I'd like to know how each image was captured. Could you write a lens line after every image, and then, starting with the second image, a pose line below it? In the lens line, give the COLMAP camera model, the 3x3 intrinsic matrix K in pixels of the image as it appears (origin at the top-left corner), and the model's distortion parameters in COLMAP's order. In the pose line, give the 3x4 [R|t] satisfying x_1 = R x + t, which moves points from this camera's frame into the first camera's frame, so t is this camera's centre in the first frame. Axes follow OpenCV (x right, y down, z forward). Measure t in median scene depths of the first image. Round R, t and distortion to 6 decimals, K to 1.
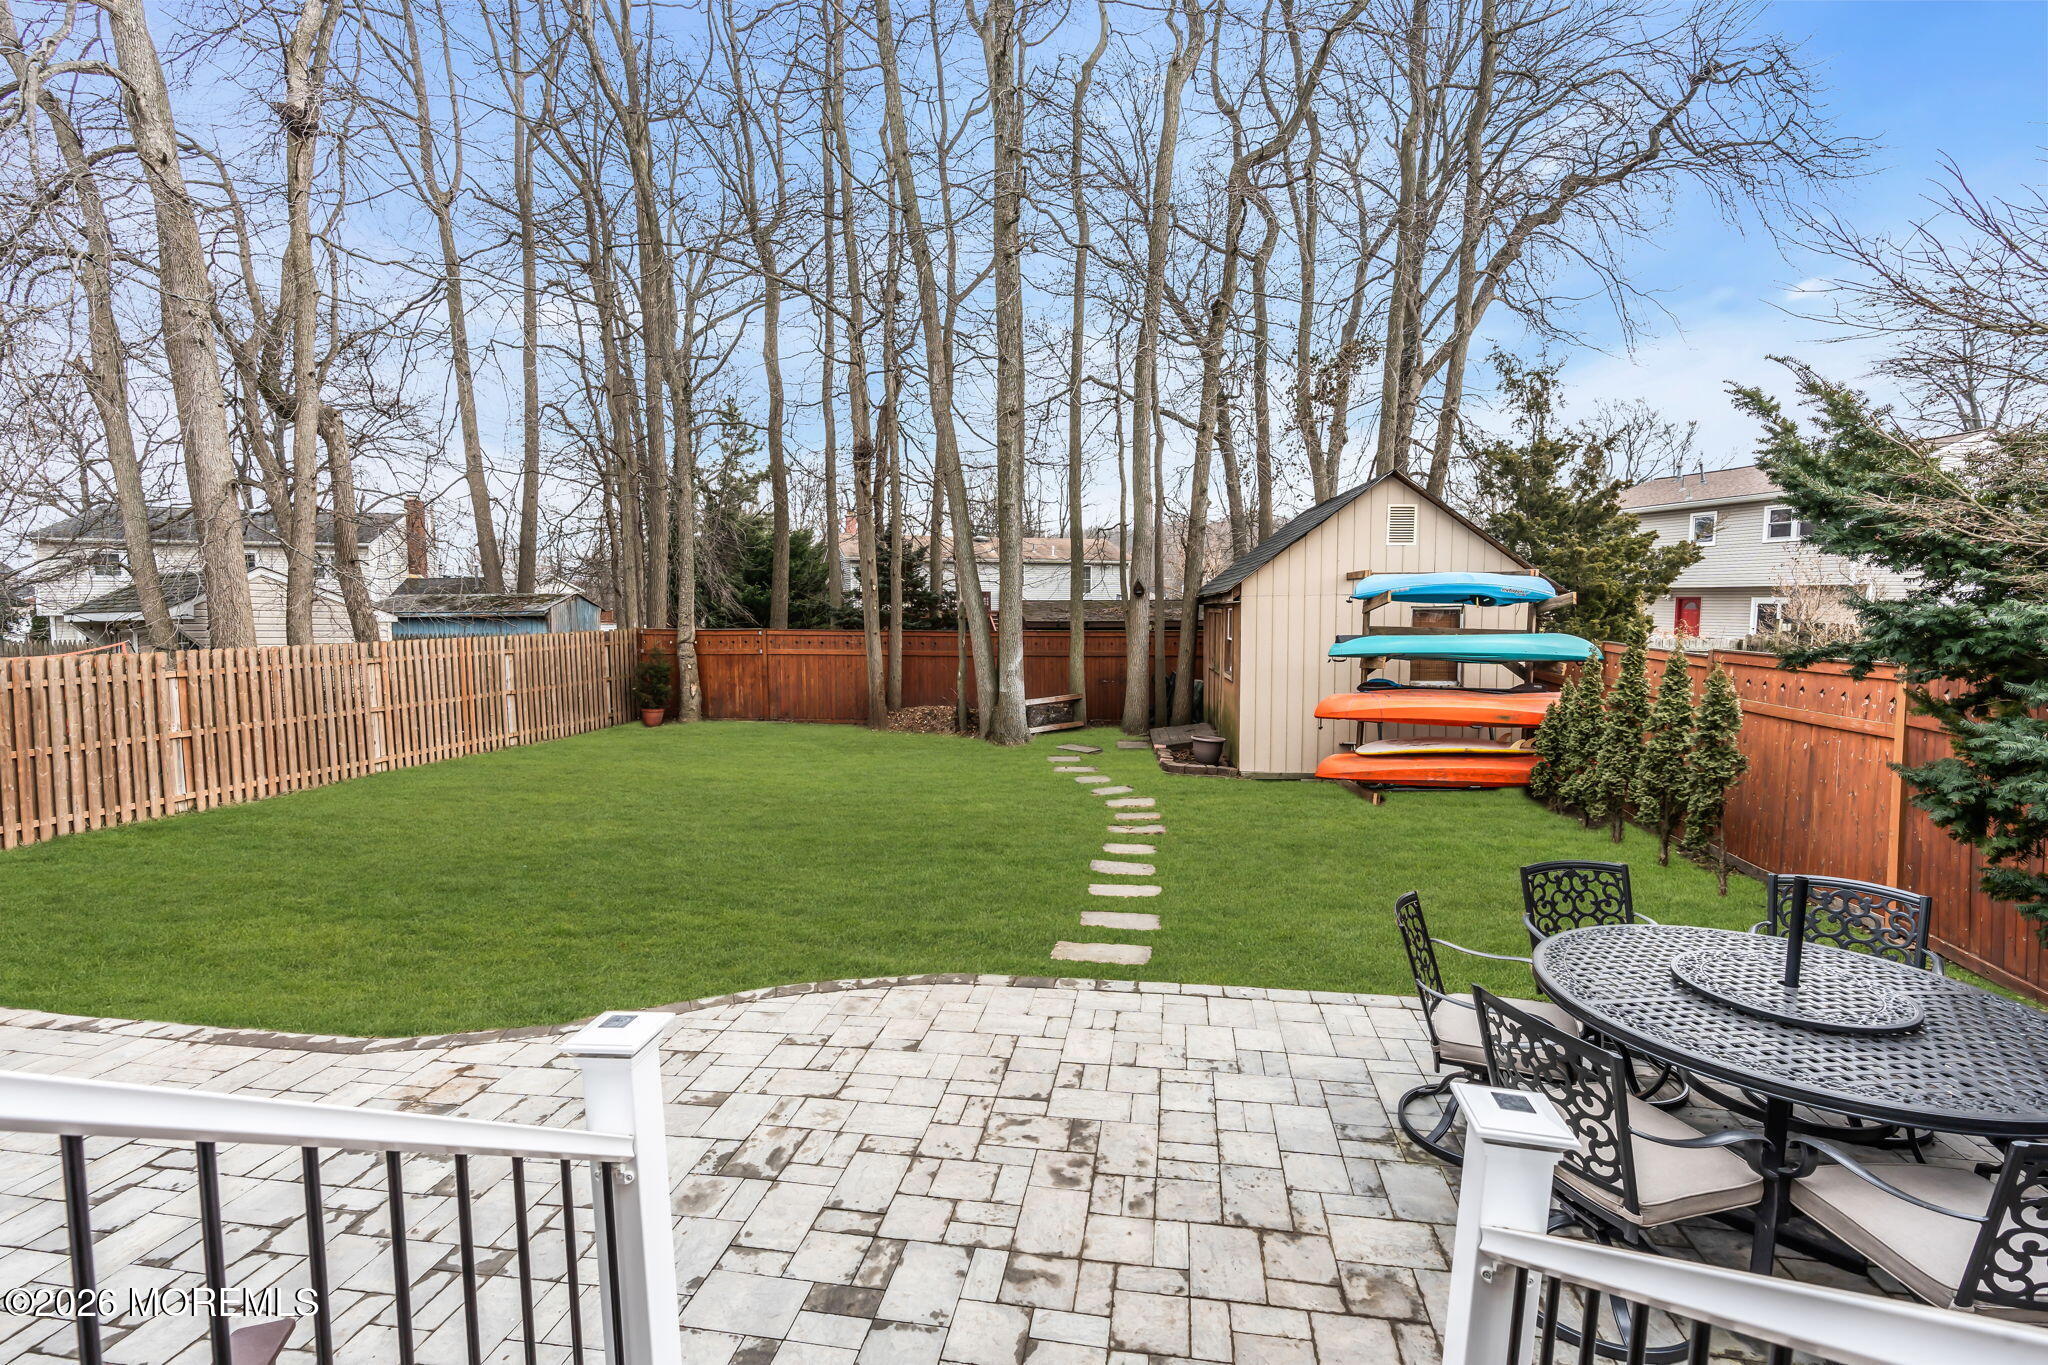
lens RADIAL K [[943.5, 0, 1025.5], [0, 943.5, 676.5], [0, 0, 1]] dist [-0.001094, 0.000404]
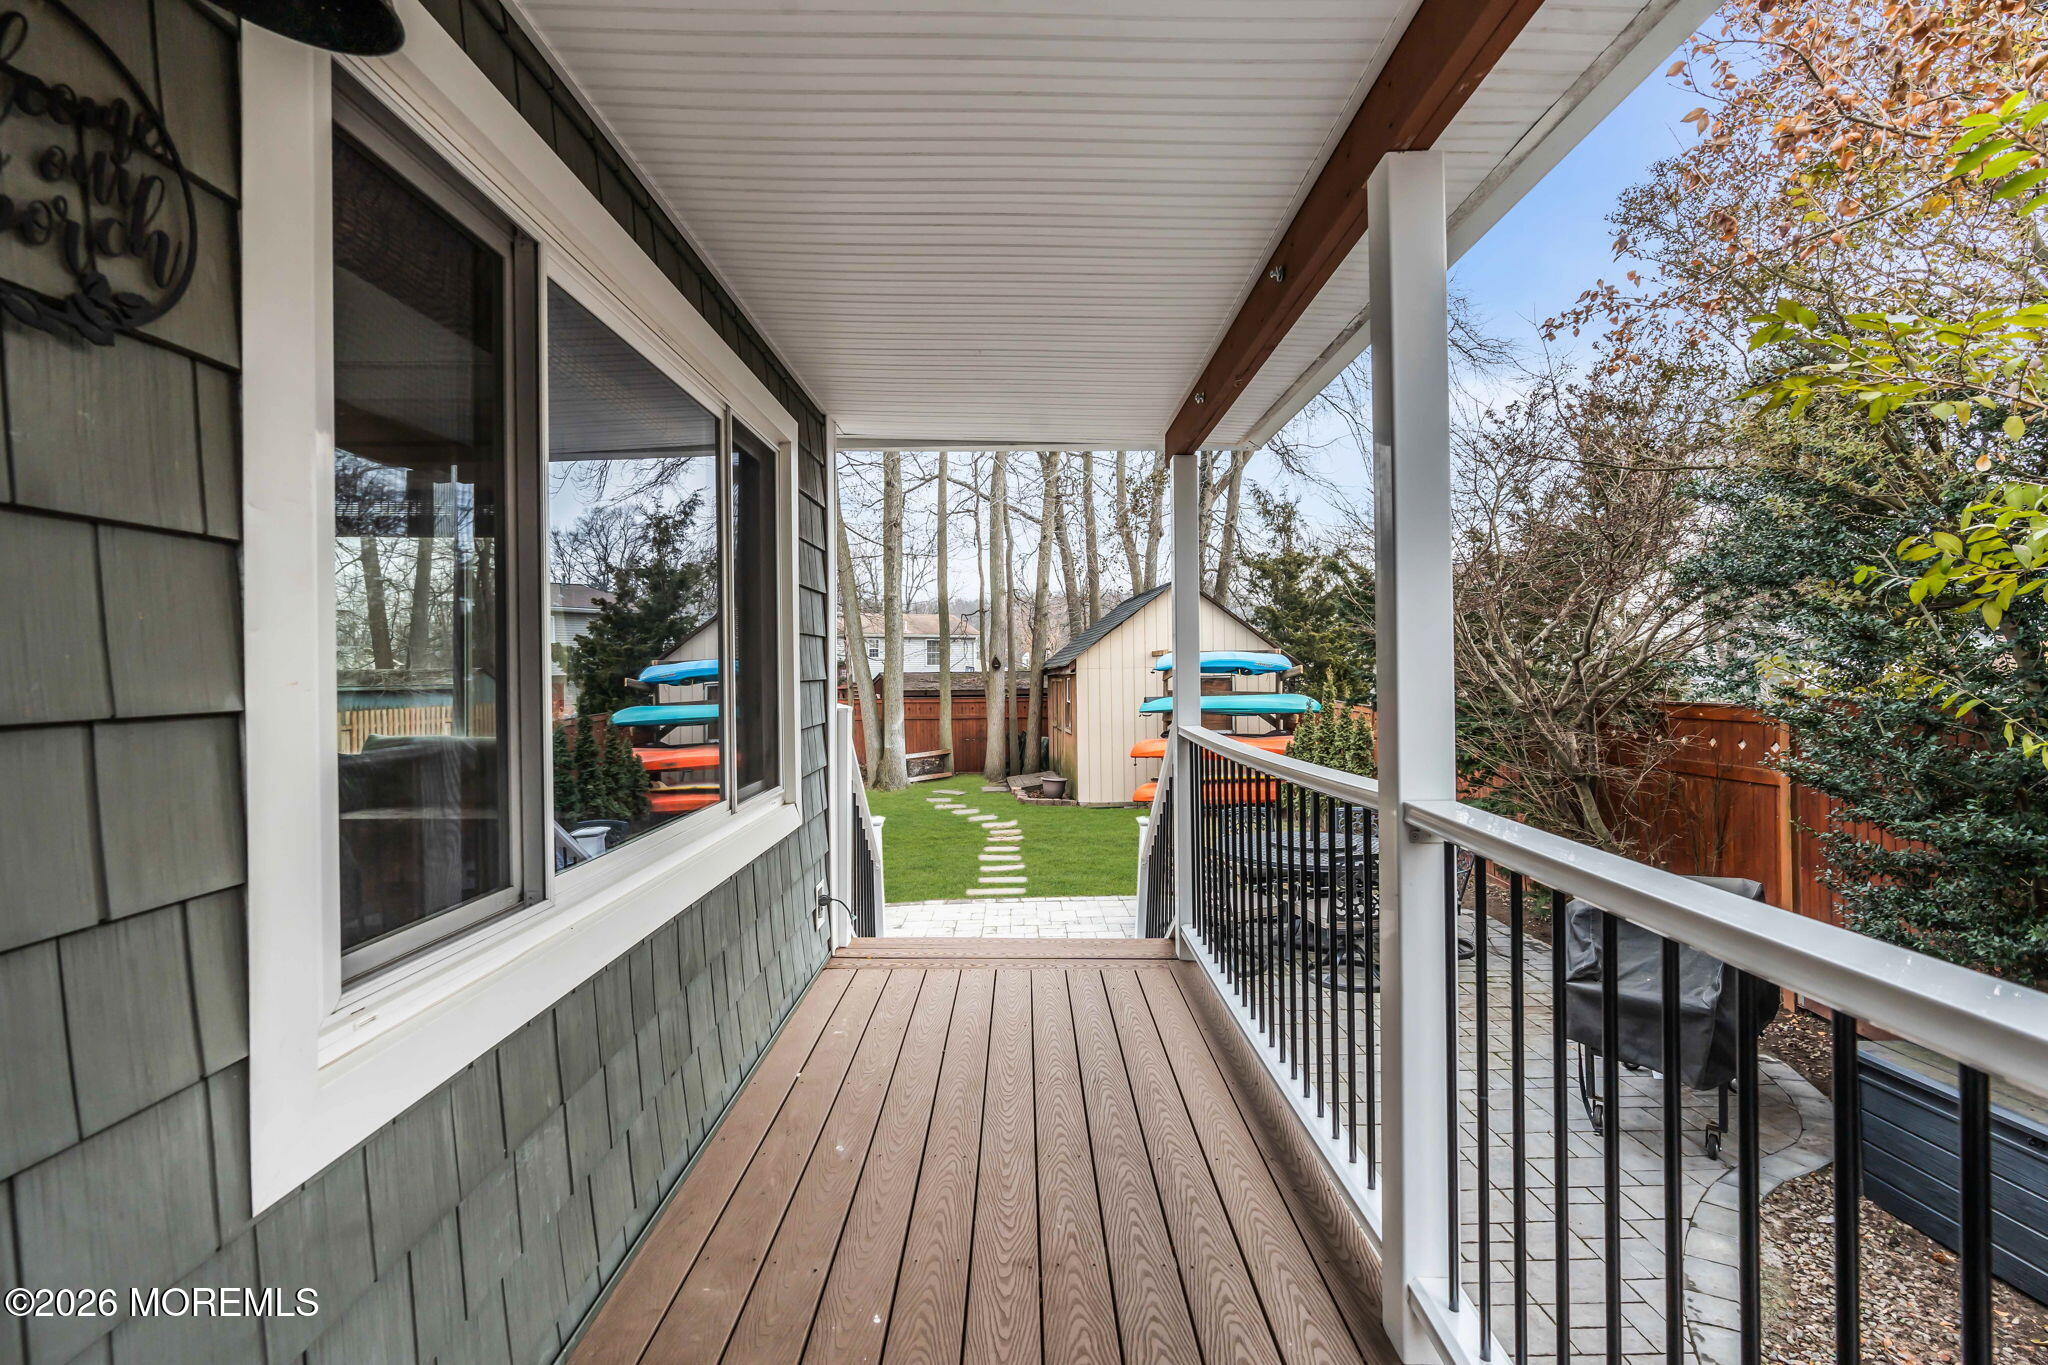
lens RADIAL K [[943.5, 0, 1025.5], [0, 943.5, 676.5], [0, 0, 1]] dist [-0.001094, 0.000404]
pose [[0.986023, -0.006953, 0.166467, -0.049659], [0.019435, 0.997108, -0.073475, 0.017198], [-0.165474, 0.075684, 0.983306, -0.230538]]
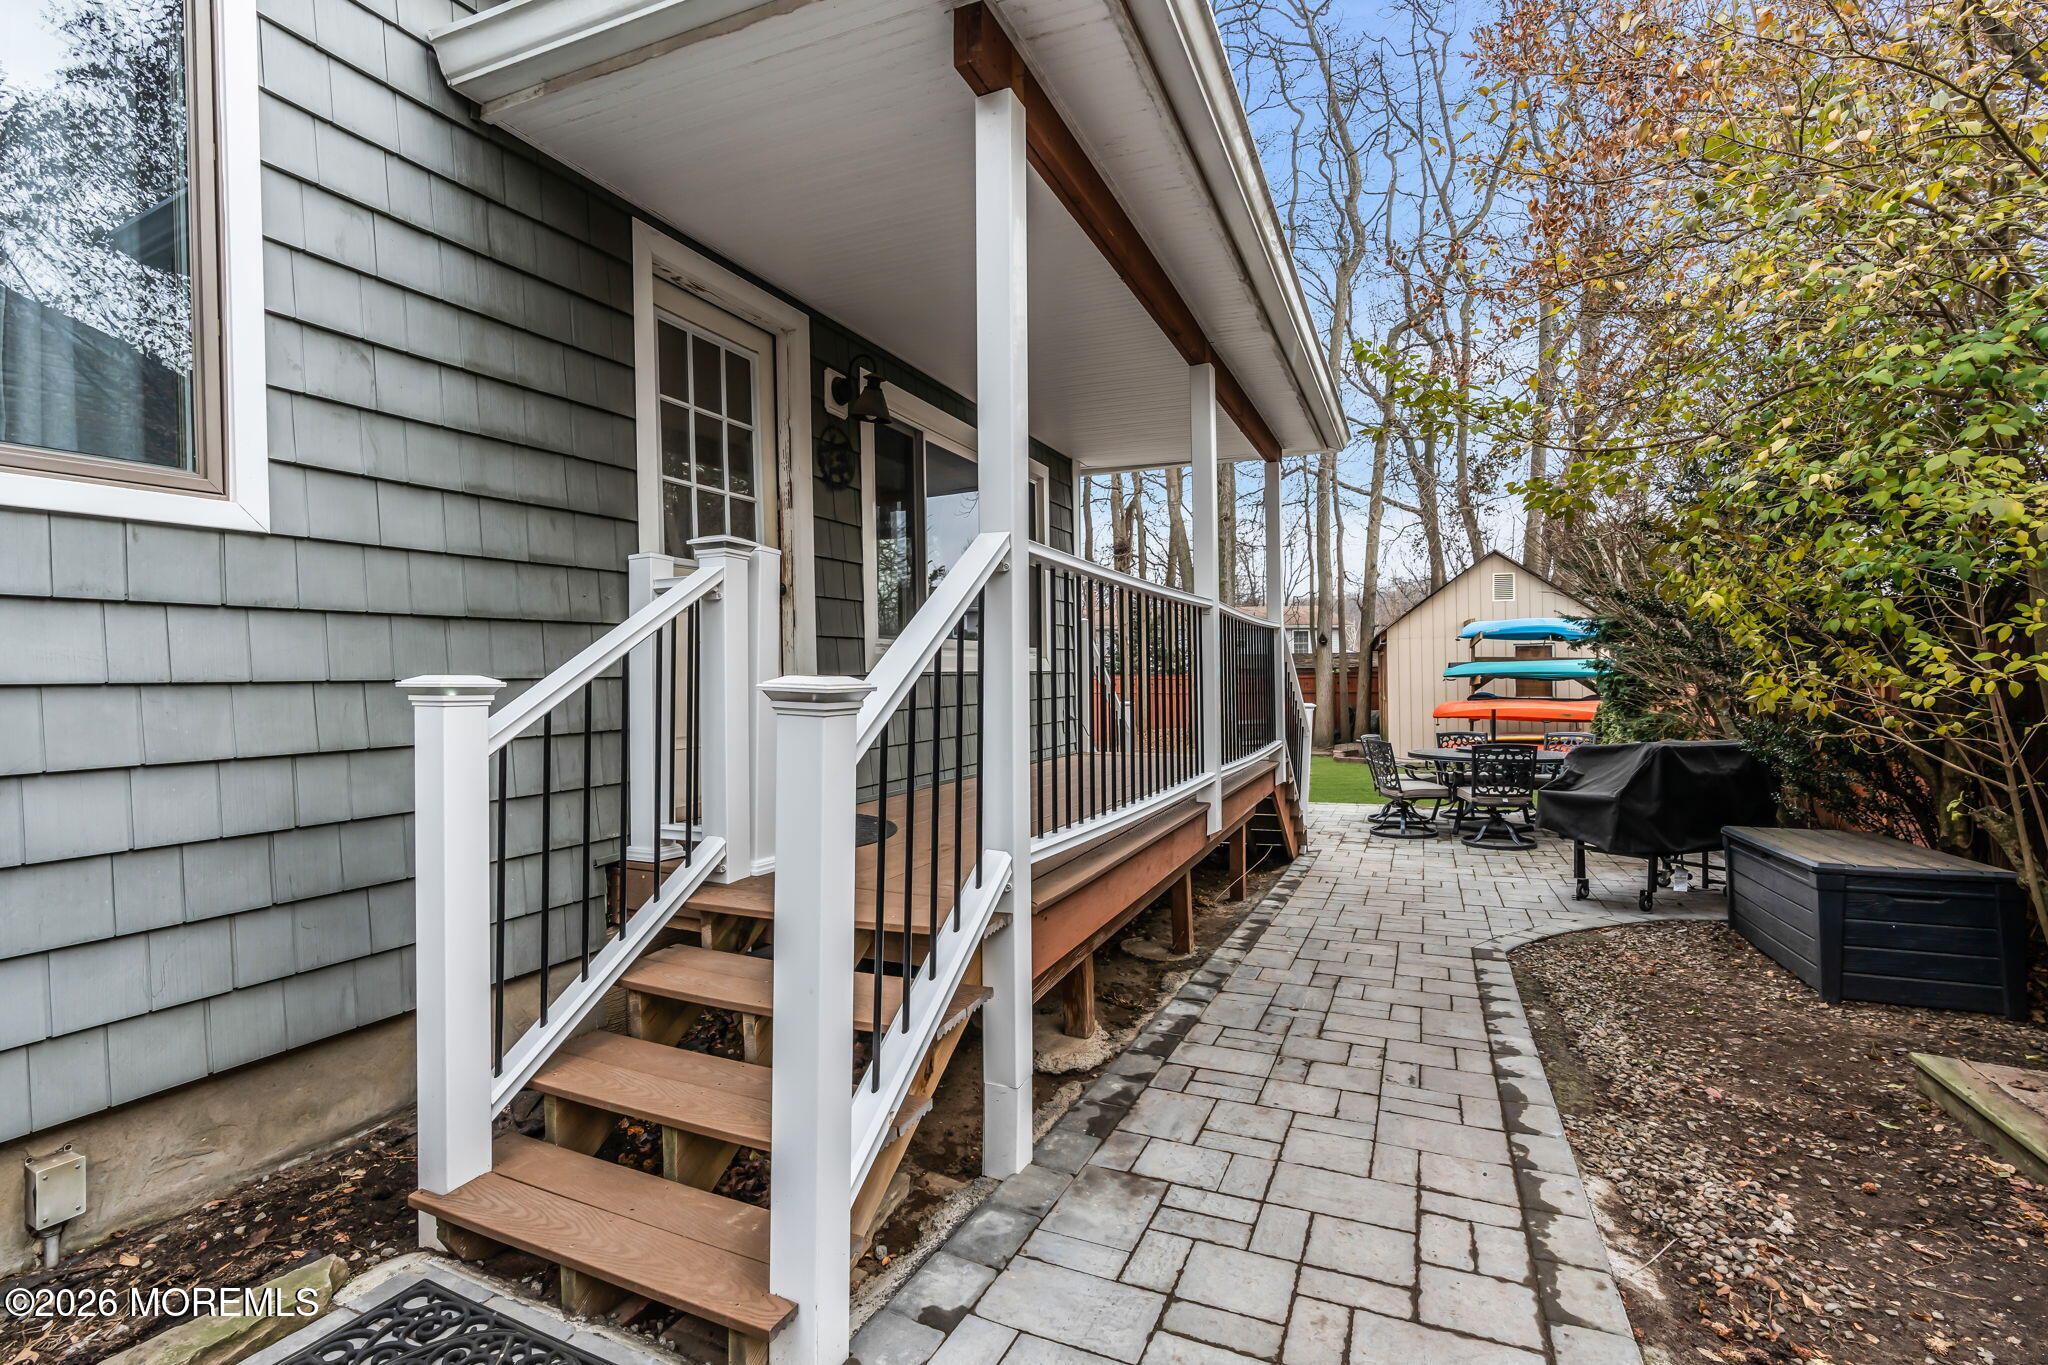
lens RADIAL K [[943.5, 0, 1025.5], [0, 943.5, 676.5], [0, 0, 1]] dist [-0.001094, 0.000404]
pose [[0.972185, -0.011084, -0.233954, 0.019983], [-0.007048, 0.997043, -0.076526, 0.067545], [0.234110, 0.076046, 0.969231, -0.411729]]
